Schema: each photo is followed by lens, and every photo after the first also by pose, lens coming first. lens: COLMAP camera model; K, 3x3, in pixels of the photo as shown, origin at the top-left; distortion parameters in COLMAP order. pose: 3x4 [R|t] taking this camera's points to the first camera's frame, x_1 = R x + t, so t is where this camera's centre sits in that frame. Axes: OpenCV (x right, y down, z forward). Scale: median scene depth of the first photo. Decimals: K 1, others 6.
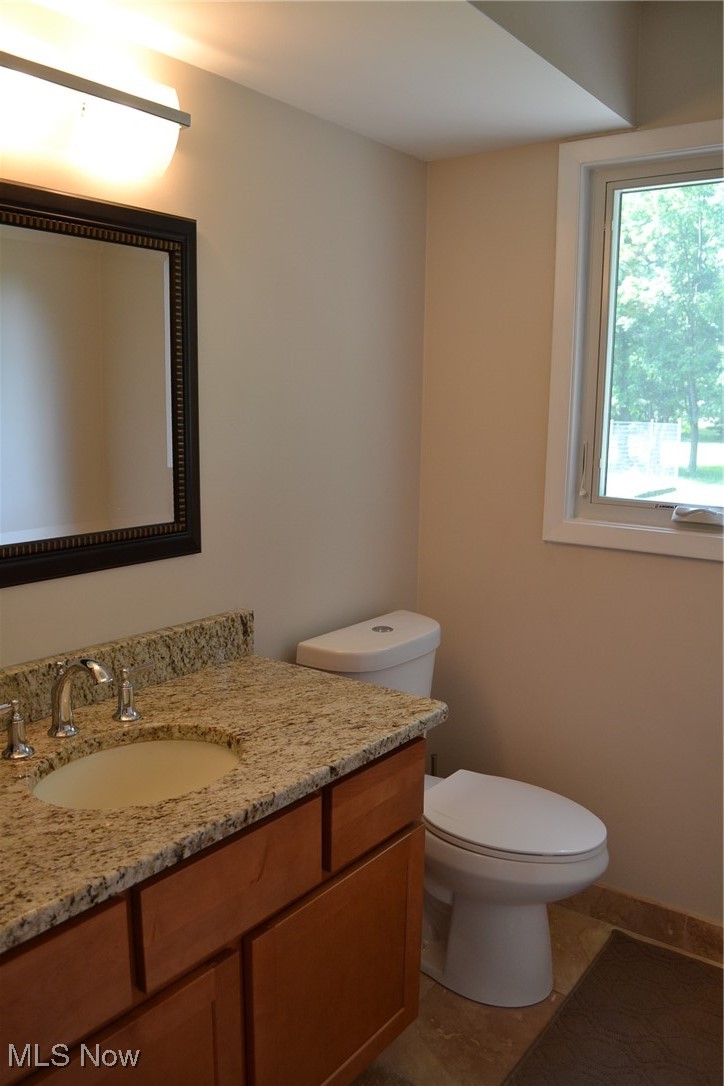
lens RADIAL K [[871.0, 0, 361.8], [0, 871.0, 538.2], [0, 0, 1]] dist [-0.082560, 0.006529]
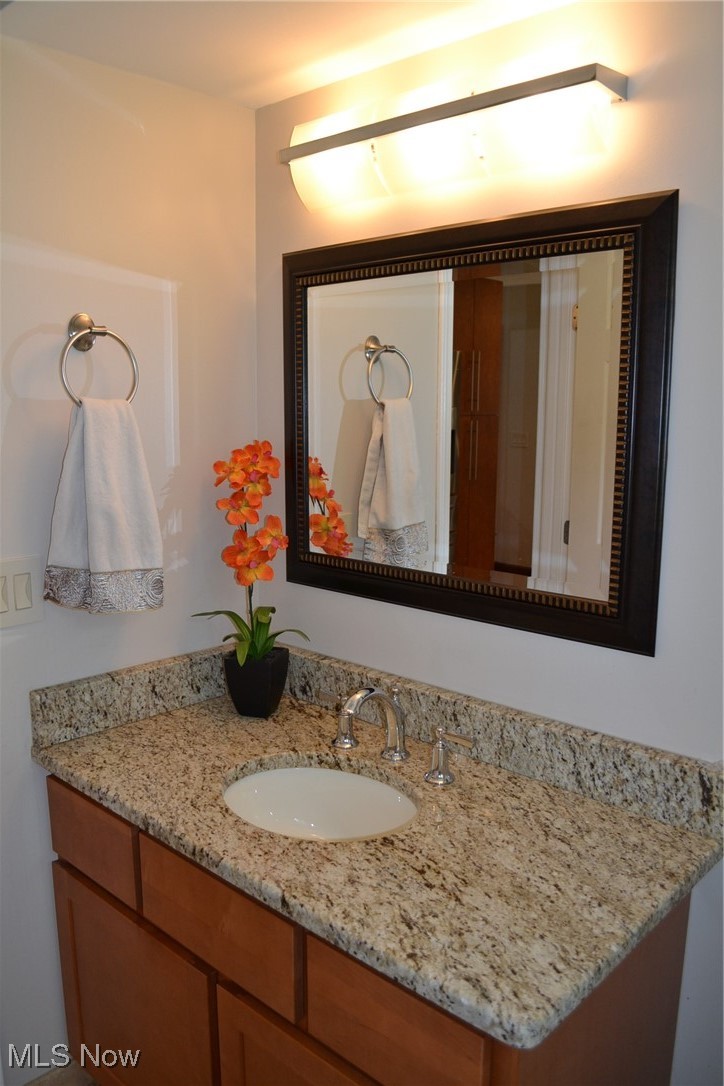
lens RADIAL K [[871.0, 0, 361.6], [0, 871.0, 549.2], [0, 0, 1]] dist [-0.082560, 0.006529]
pose [[-0.114347, 0.156567, -0.981026, 0.610291], [-0.152951, 0.972954, 0.173107, -0.181402], [0.981596, 0.169843, -0.087308, 0.945400]]
